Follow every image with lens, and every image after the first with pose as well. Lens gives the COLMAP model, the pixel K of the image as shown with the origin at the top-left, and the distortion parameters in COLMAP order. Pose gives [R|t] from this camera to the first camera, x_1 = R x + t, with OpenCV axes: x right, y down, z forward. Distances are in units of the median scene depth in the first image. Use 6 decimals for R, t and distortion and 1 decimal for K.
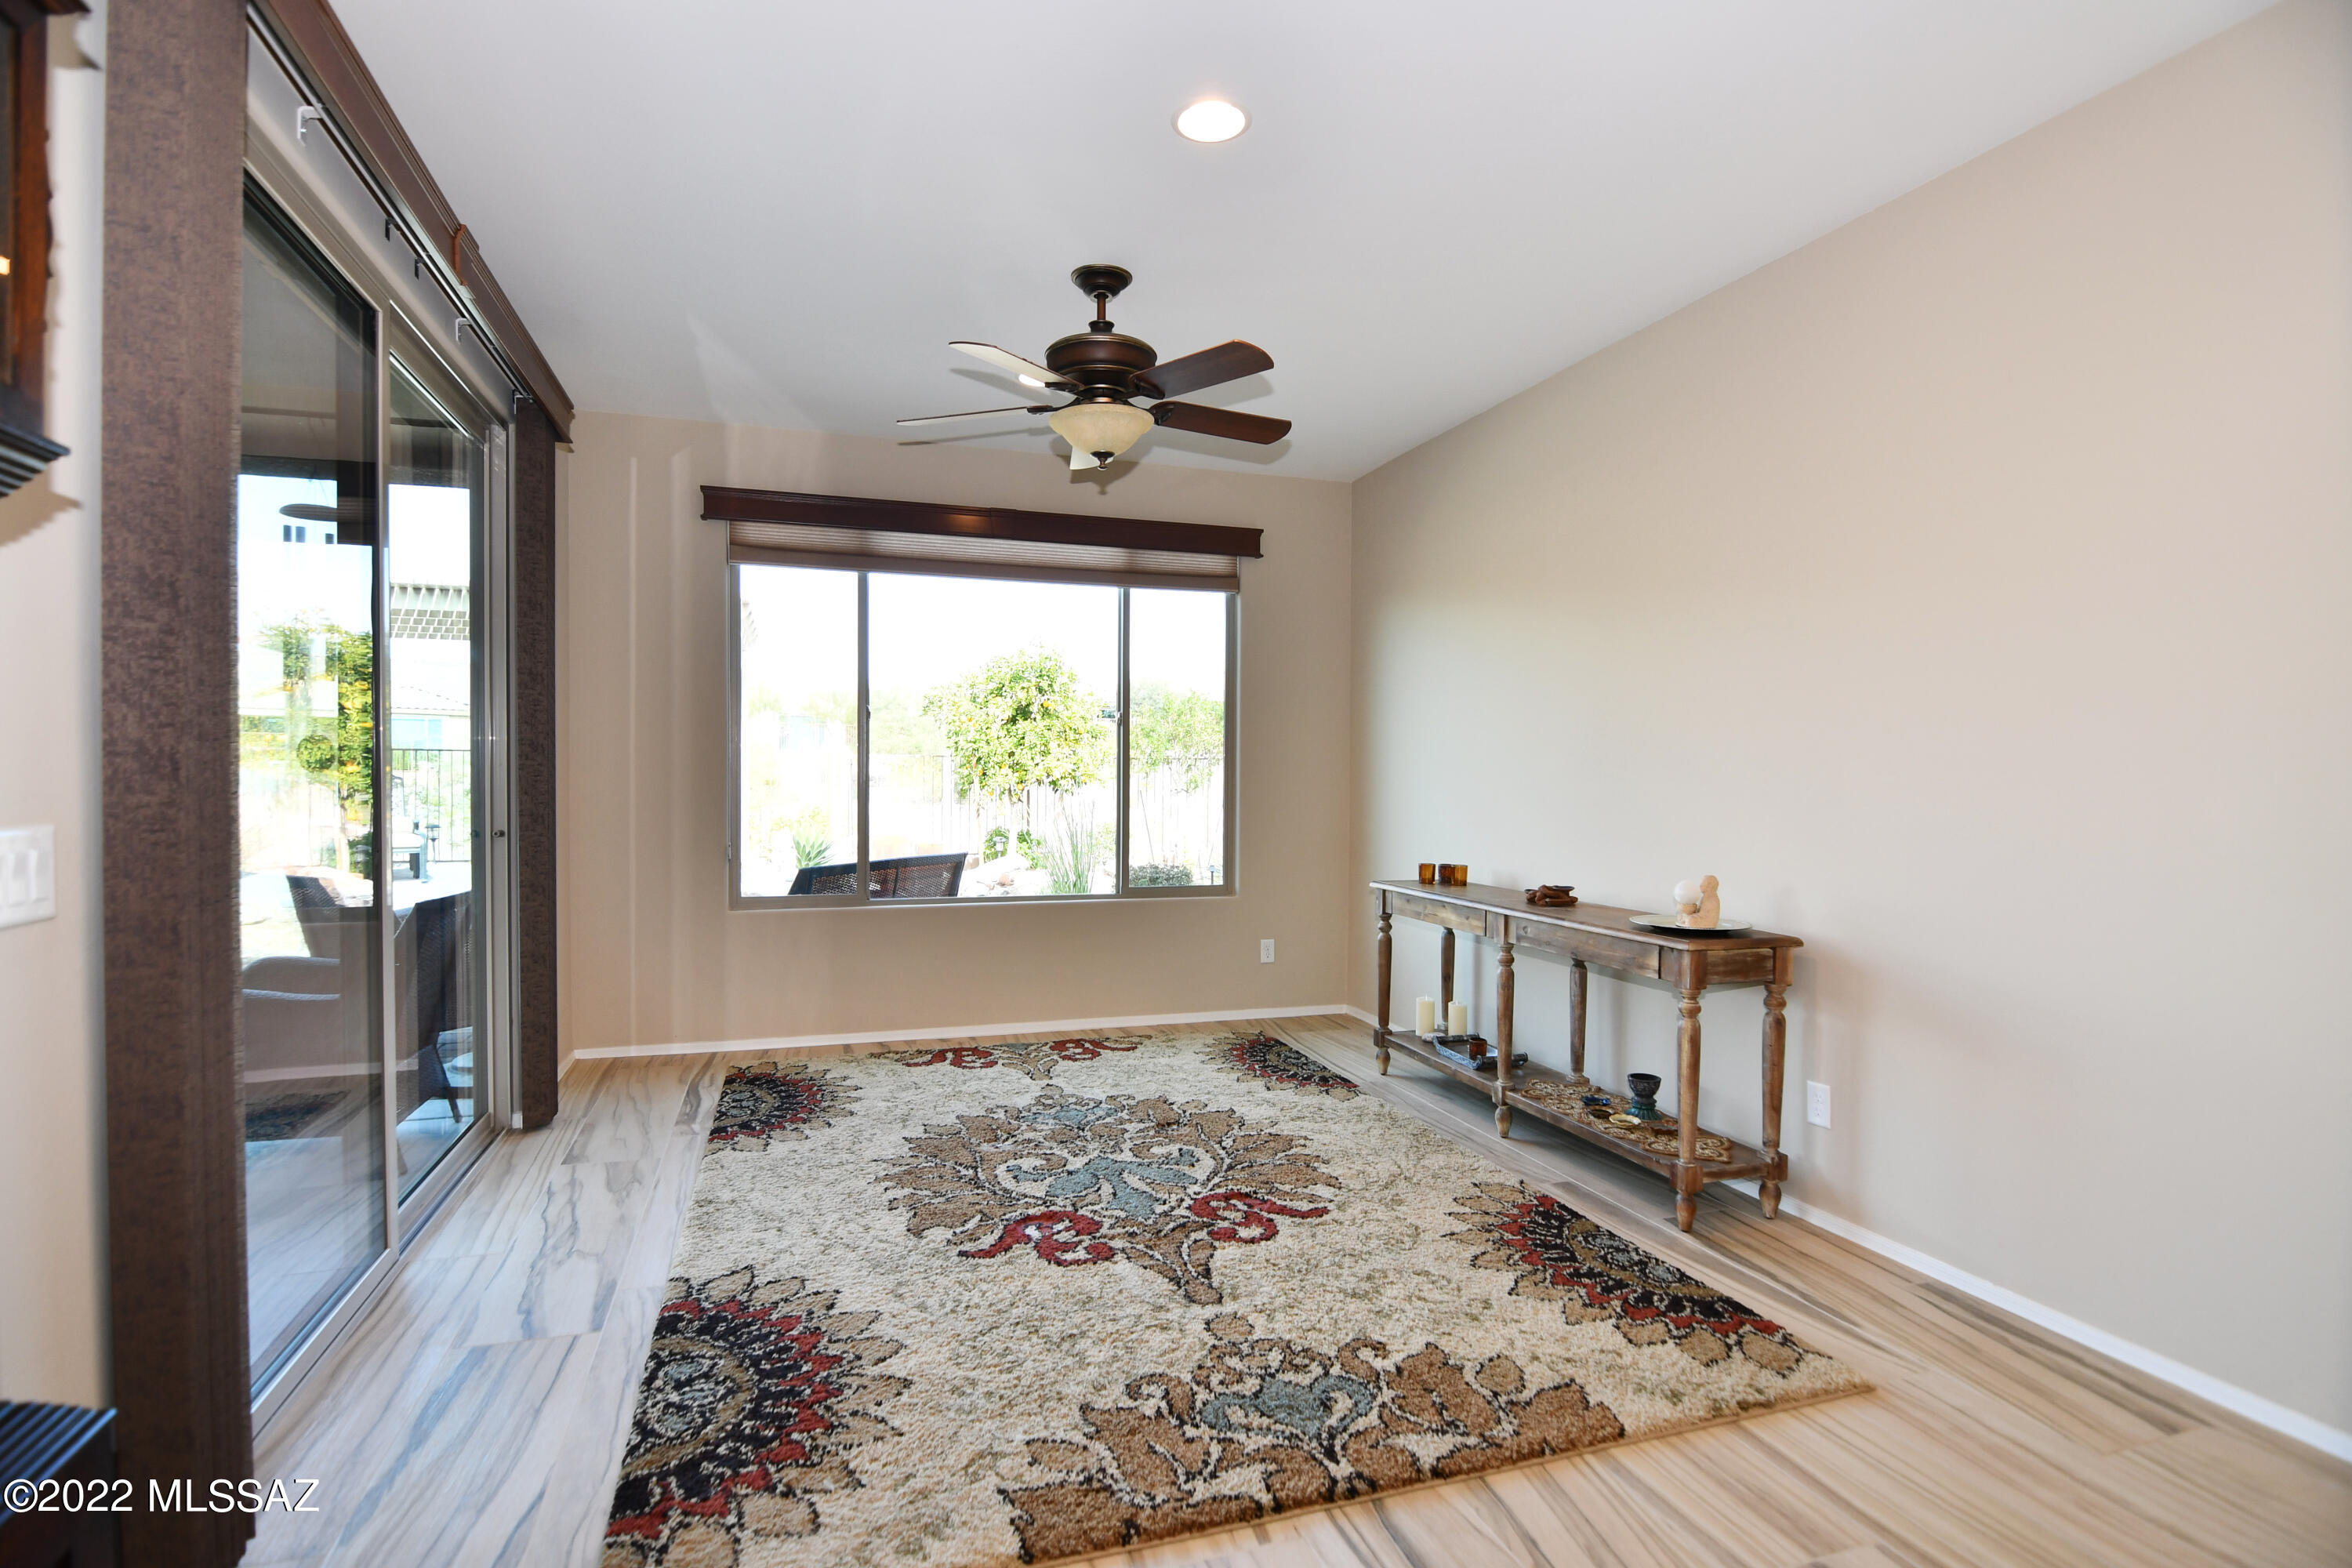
lens RADIAL K [[1134.2, 0, 1160.6], [0, 1134.2, 800.3], [0, 0, 1]] dist [-0.004694, -0.006902]
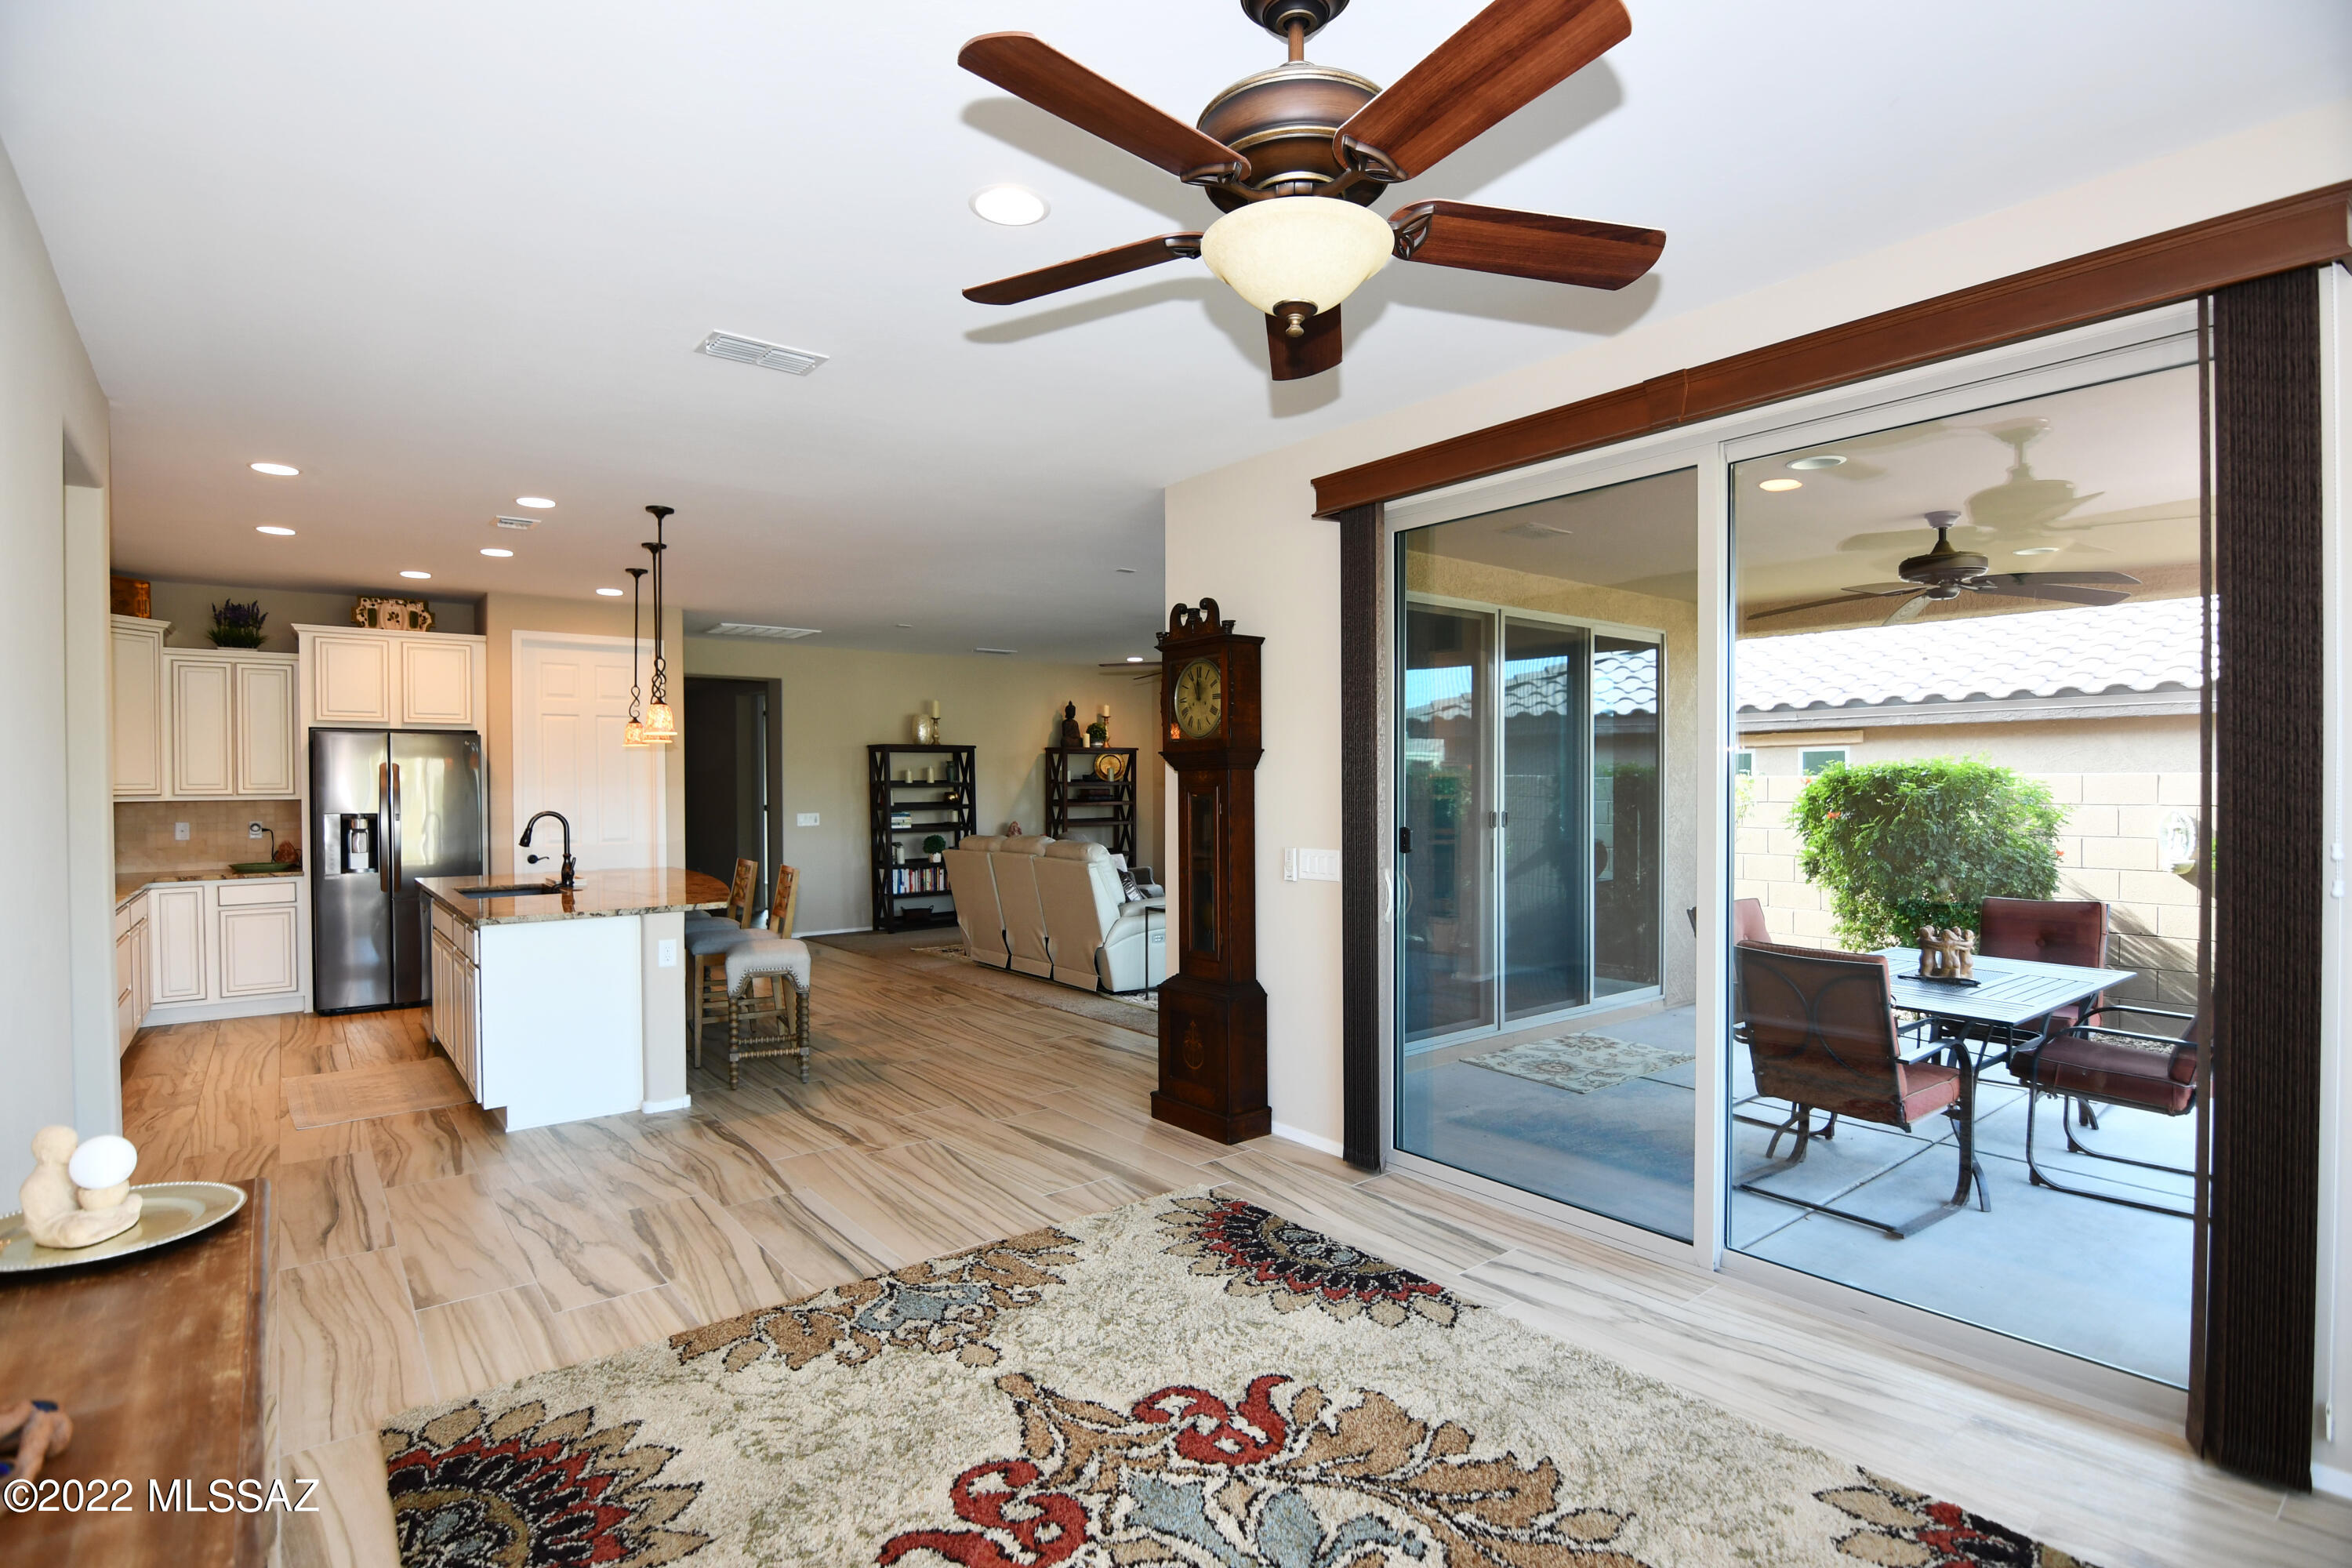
lens RADIAL K [[1134.2, 0, 1162.4], [0, 1134.2, 798.0], [0, 0, 1]] dist [-0.004694, -0.006902]
pose [[-0.937589, 0.000431, -0.347745, 0.200883], [-0.011873, 0.999377, 0.033251, -0.086839], [0.347543, 0.035304, -0.936999, 1.502509]]
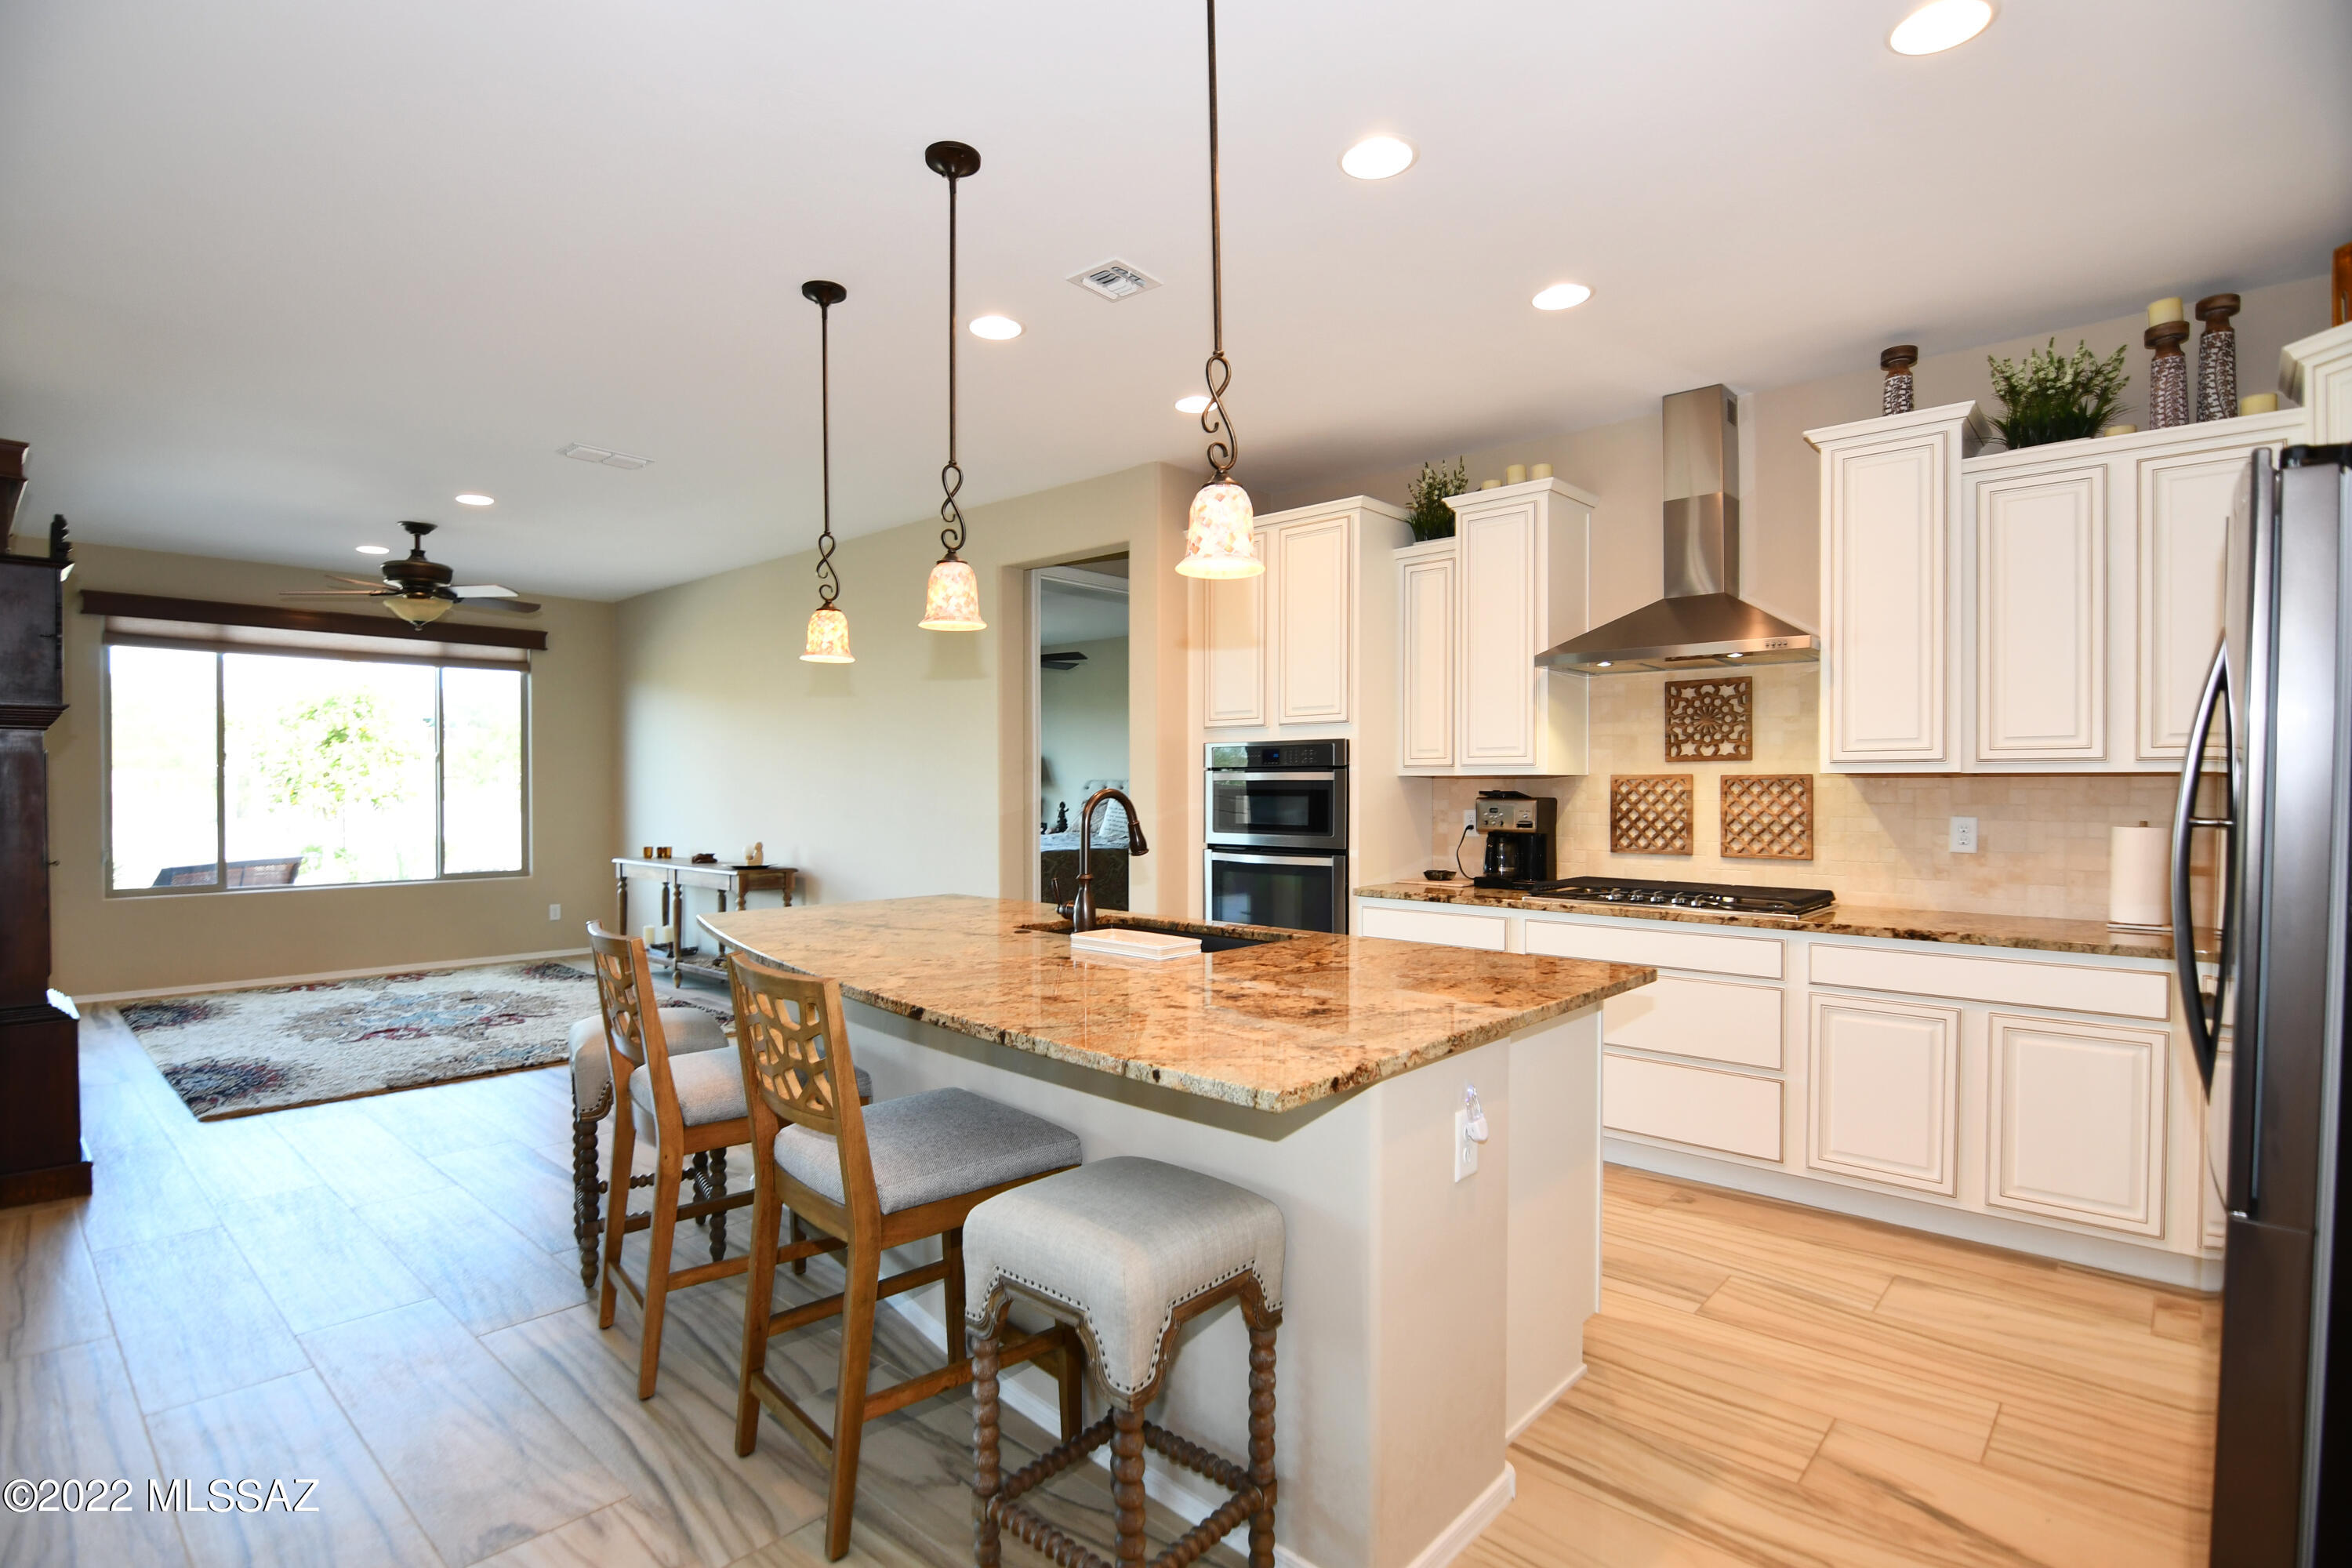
lens RADIAL K [[1134.2, 0, 1161.6], [0, 1134.2, 793.7], [0, 0, 1]] dist [-0.004694, -0.006902]
pose [[0.866784, -0.011934, 0.498541, 0.074203], [0.019332, 0.999766, -0.009680, 0.009937], [-0.498309, 0.018028, 0.866812, -1.165109]]
